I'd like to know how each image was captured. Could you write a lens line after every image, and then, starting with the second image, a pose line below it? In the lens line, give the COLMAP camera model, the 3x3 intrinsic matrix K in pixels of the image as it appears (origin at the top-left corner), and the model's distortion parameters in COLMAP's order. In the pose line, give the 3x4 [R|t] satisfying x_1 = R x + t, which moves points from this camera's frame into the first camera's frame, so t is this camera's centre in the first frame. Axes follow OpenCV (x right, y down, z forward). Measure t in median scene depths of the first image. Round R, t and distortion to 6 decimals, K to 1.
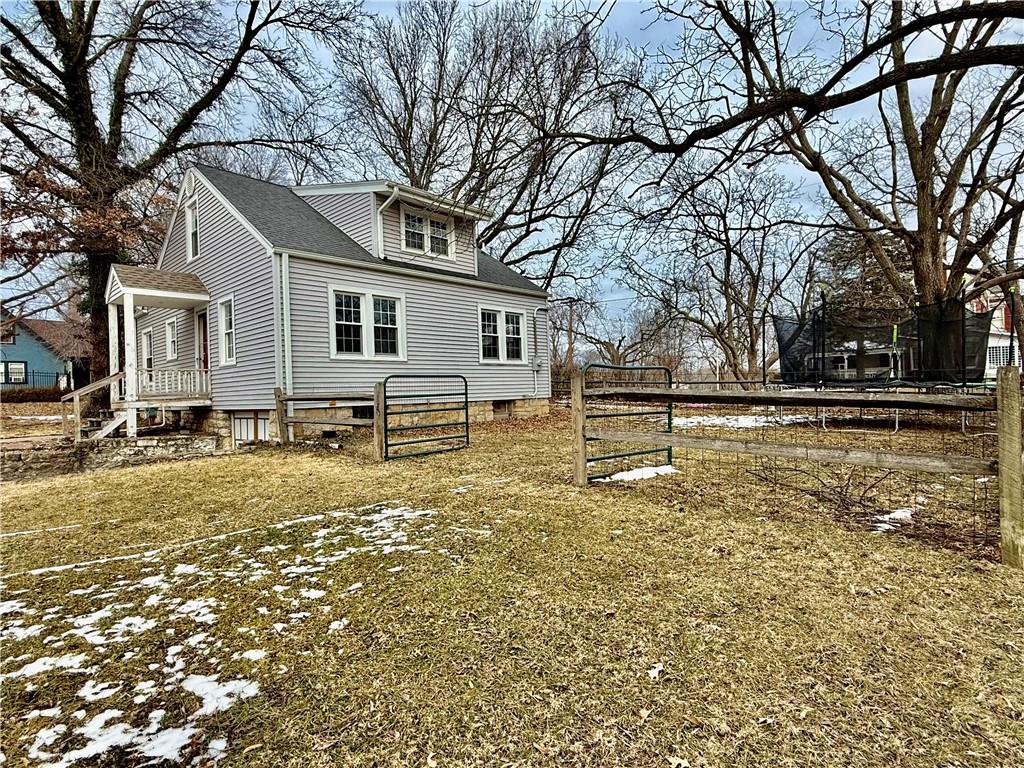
lens RADIAL K [[543.7, 0, 512.0], [0, 543.7, 384.0], [0, 0, 1]] dist [-0.002526, -0.002235]
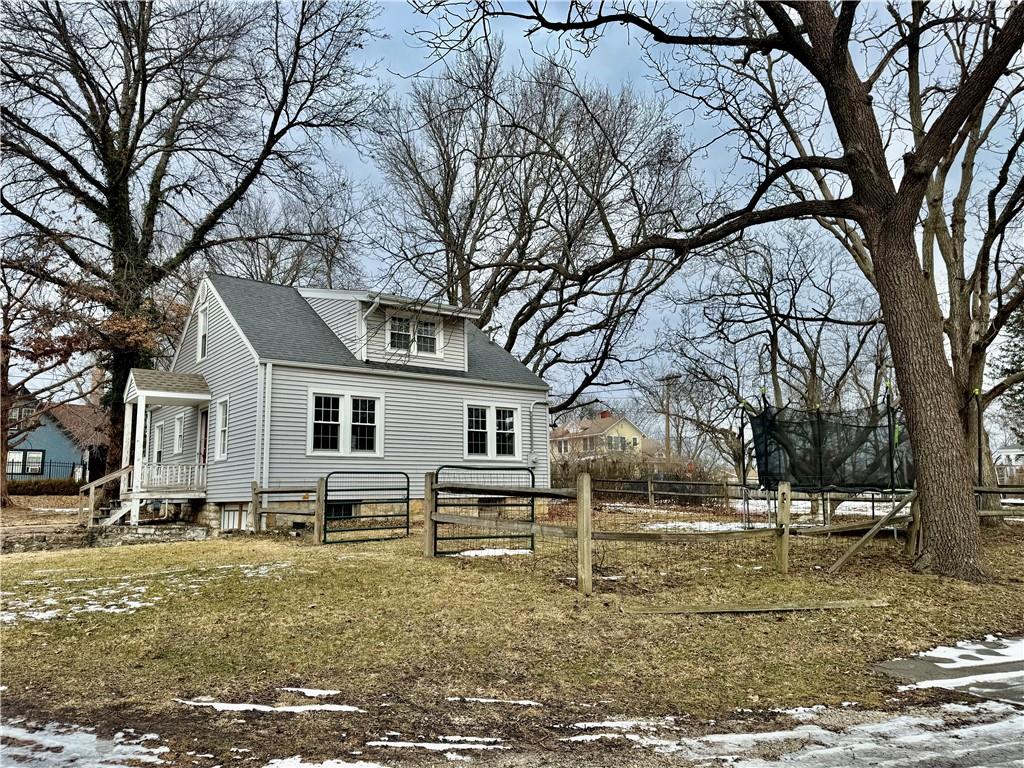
lens RADIAL K [[735.0, 0, 512.0], [0, 735.0, 384.0], [0, 0, 1]] dist [0.077085, -0.135075]
pose [[0.986448, -0.005649, -0.163979, 0.267598], [-0.016248, 0.991131, -0.131888, 0.000314], [0.163270, 0.132765, 0.977607, -0.339149]]
